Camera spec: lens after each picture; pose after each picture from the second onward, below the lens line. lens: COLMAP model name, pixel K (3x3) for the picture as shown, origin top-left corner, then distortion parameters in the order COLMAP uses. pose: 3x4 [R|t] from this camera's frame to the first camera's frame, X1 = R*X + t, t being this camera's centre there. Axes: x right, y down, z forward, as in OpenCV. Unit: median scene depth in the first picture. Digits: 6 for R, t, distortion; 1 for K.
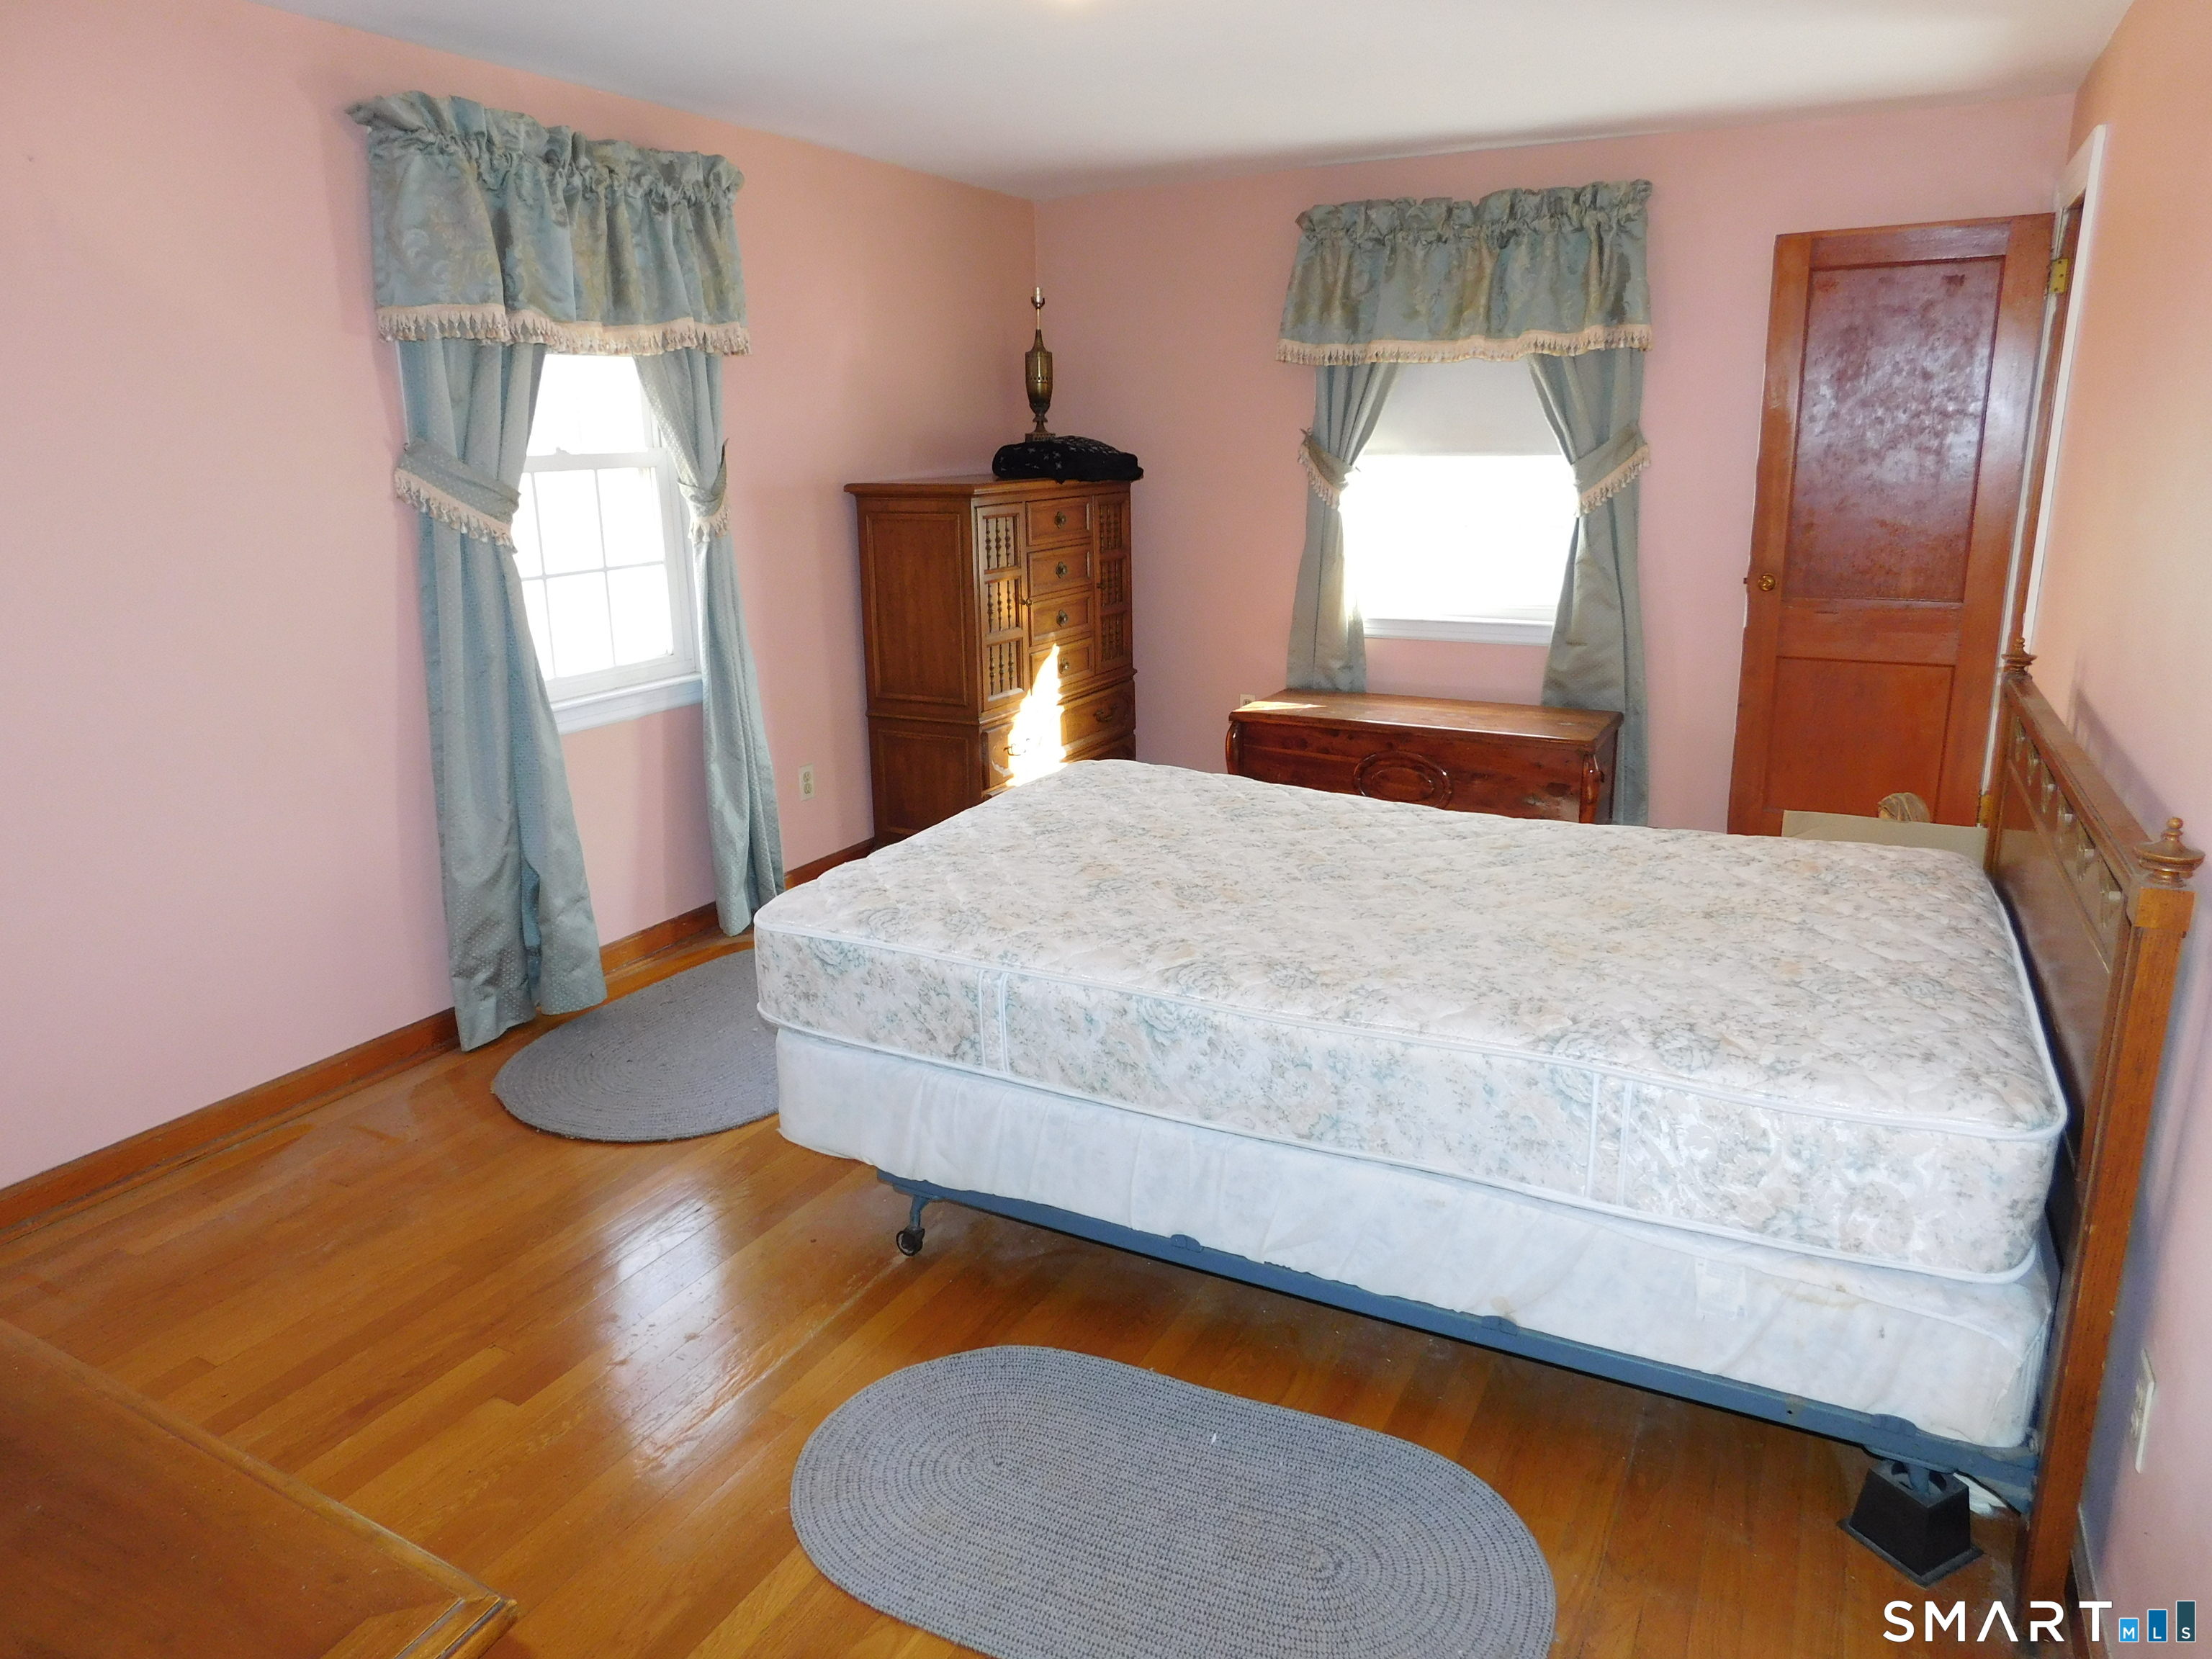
lens RADIAL K [[1452.7, 0, 1101.7], [0, 1452.7, 826.1], [0, 0, 1]] dist [-0.076793, 0.062612]
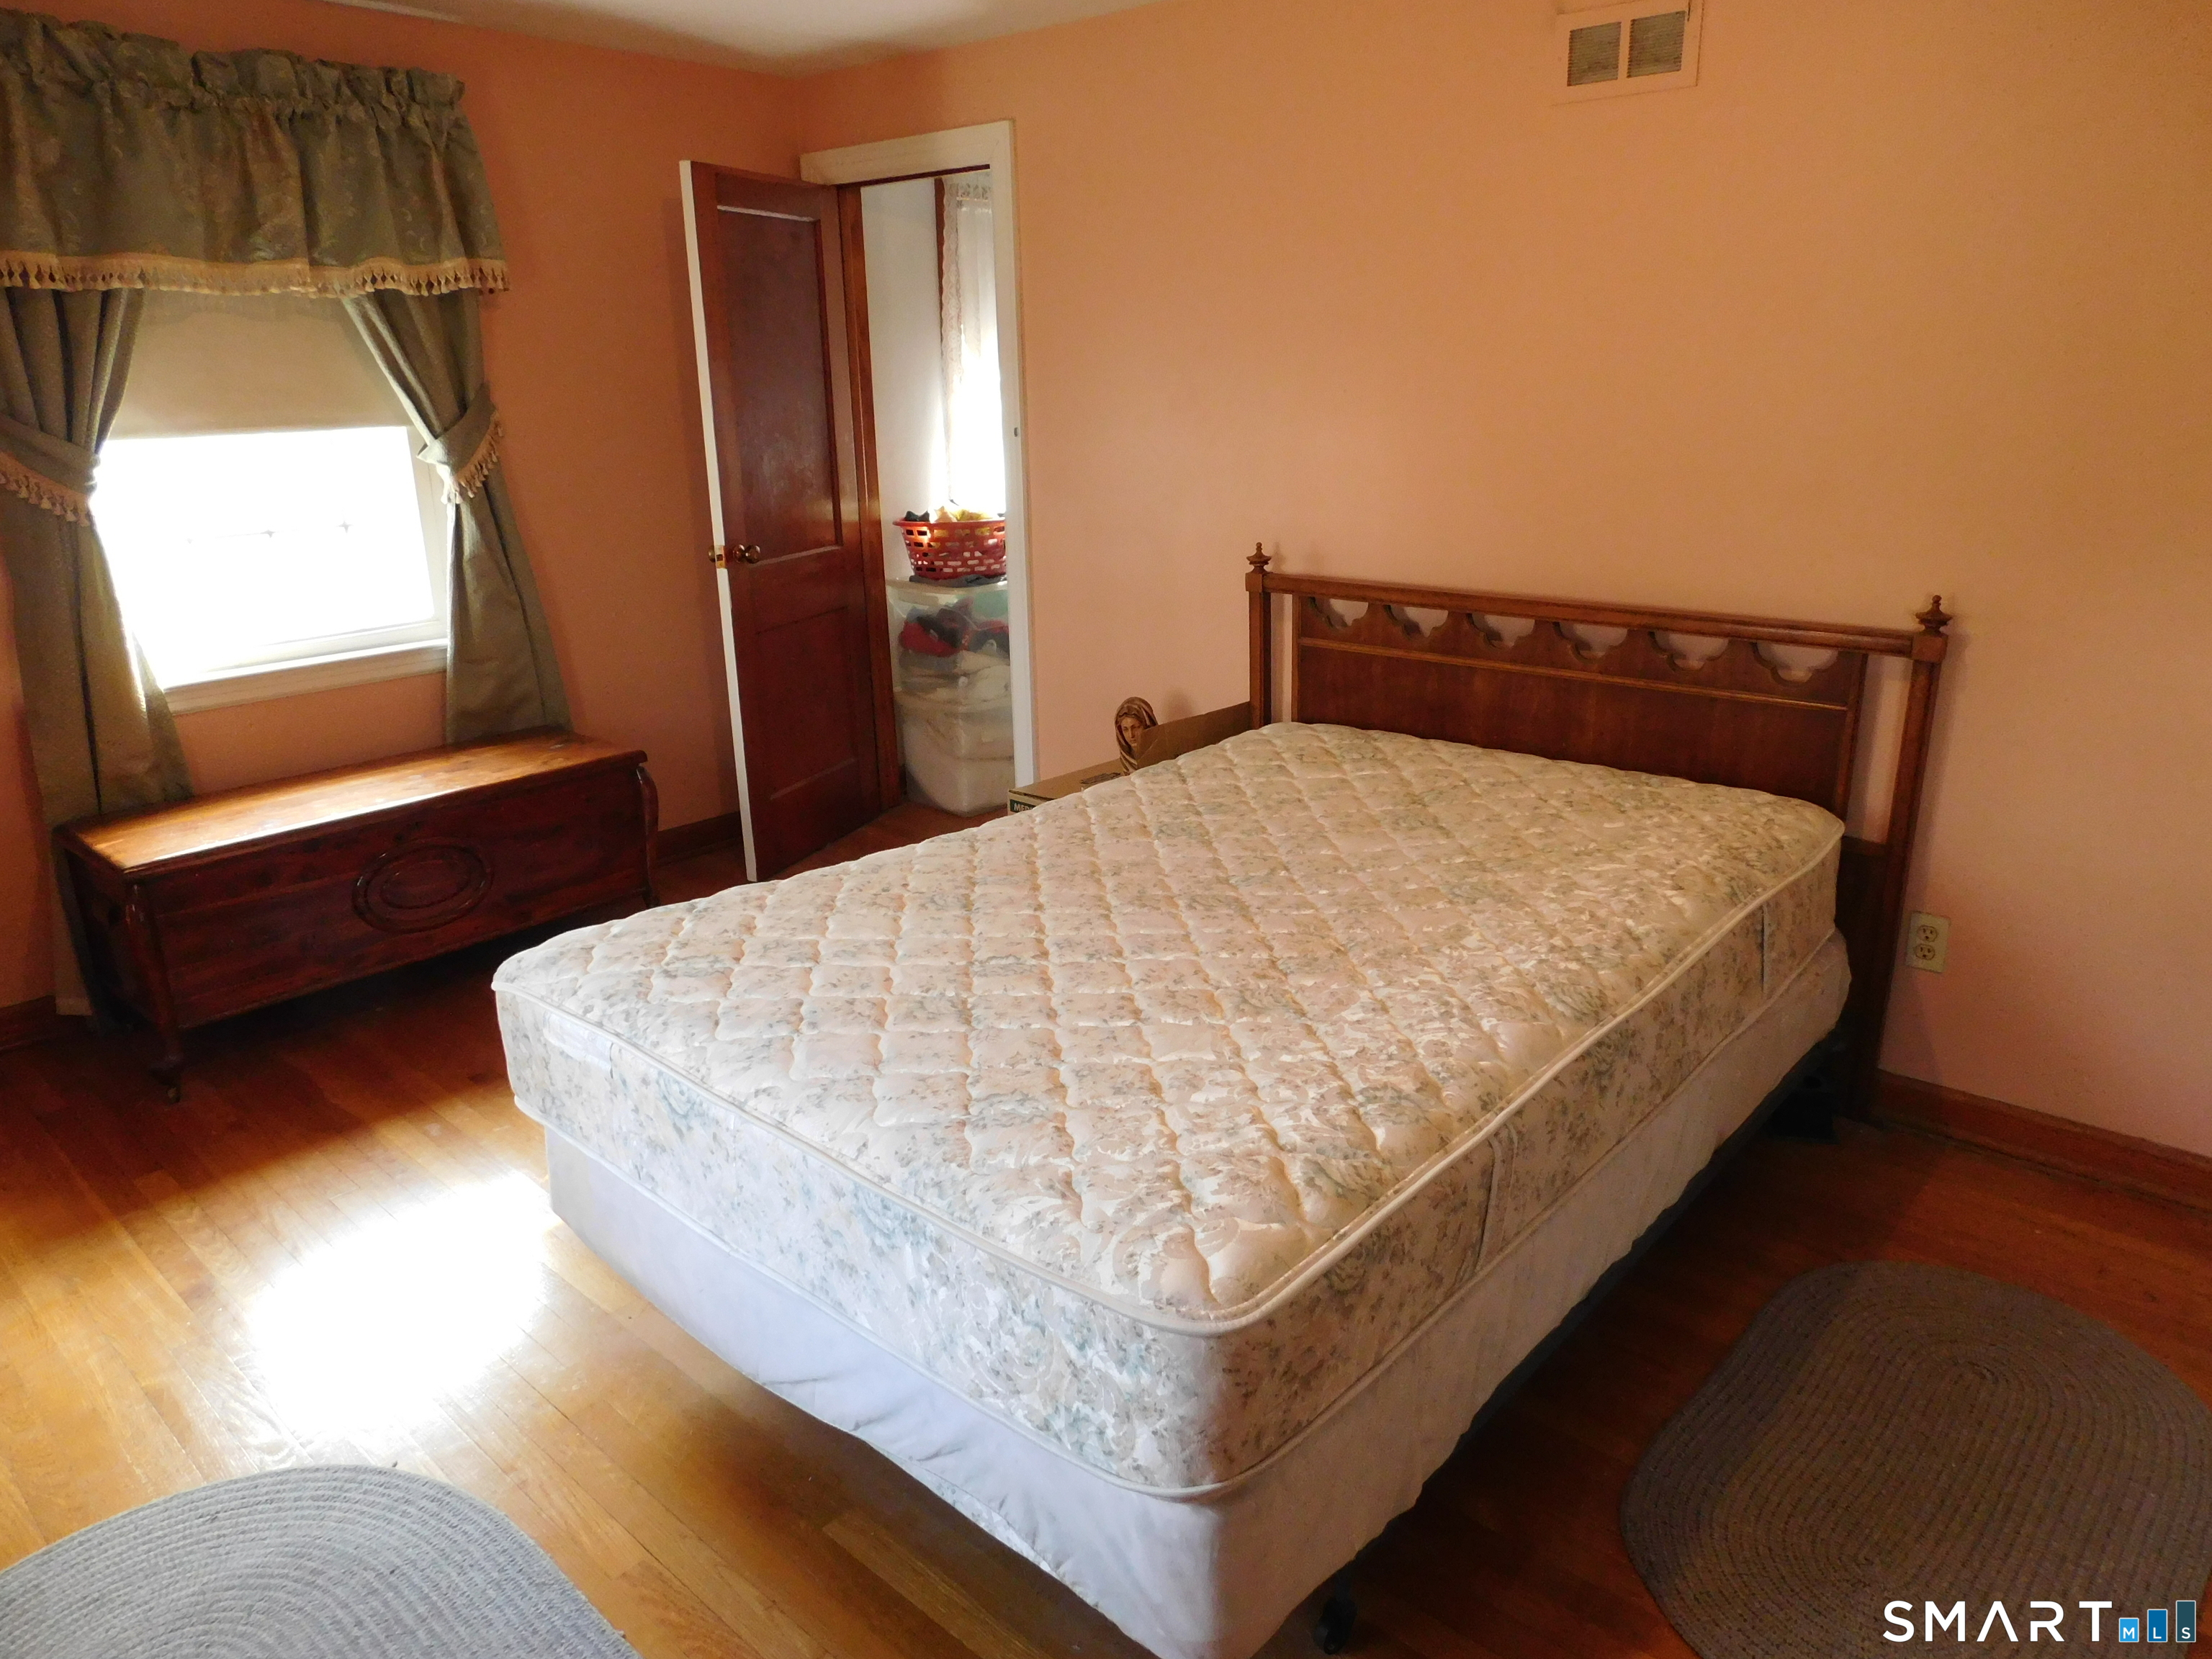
lens RADIAL K [[1471.4, 0, 1105.6], [0, 1471.4, 797.7], [0, 0, 1]] dist [-0.051385, 0.071155]
pose [[0.262112, -0.260908, 0.929099, -0.363461], [0.272065, 0.943685, 0.188250, -0.116240], [-0.925893, 0.203433, 0.318336, 0.448041]]
